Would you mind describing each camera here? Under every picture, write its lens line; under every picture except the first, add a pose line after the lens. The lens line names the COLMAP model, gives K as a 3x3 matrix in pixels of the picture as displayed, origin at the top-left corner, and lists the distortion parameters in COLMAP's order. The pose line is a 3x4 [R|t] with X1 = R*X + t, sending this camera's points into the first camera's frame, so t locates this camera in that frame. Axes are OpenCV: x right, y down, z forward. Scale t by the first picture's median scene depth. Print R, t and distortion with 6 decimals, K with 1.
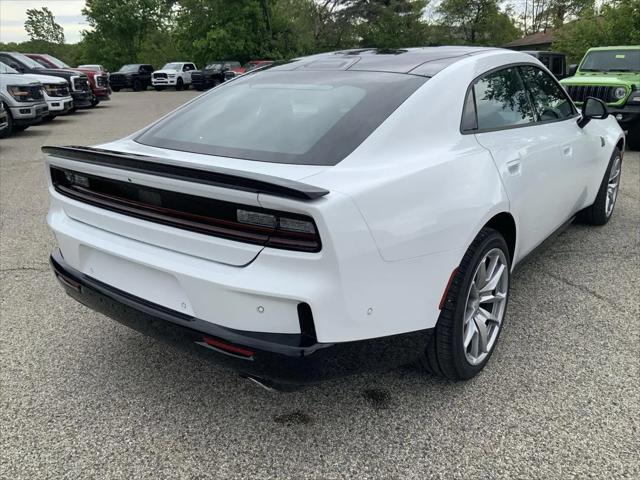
lens RADIAL K [[525.3, 0, 310.5], [0, 525.3, 241.0], [0, 0, 1]] dist [0.044996, -0.095312]
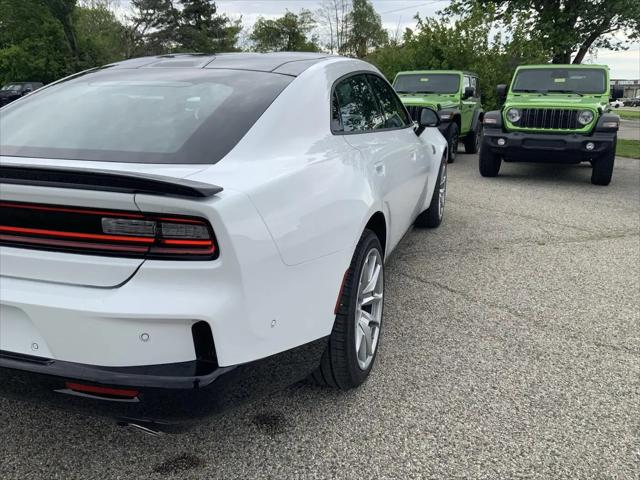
lens RADIAL K [[525.3, 0, 310.5], [0, 525.3, 241.0], [0, 0, 1]] dist [0.044996, -0.095312]
pose [[0.944947, -0.067570, 0.320169, -0.082650], [0.081974, 0.996130, -0.031709, 0.023206], [-0.316788, 0.056209, 0.946829, 0.108756]]
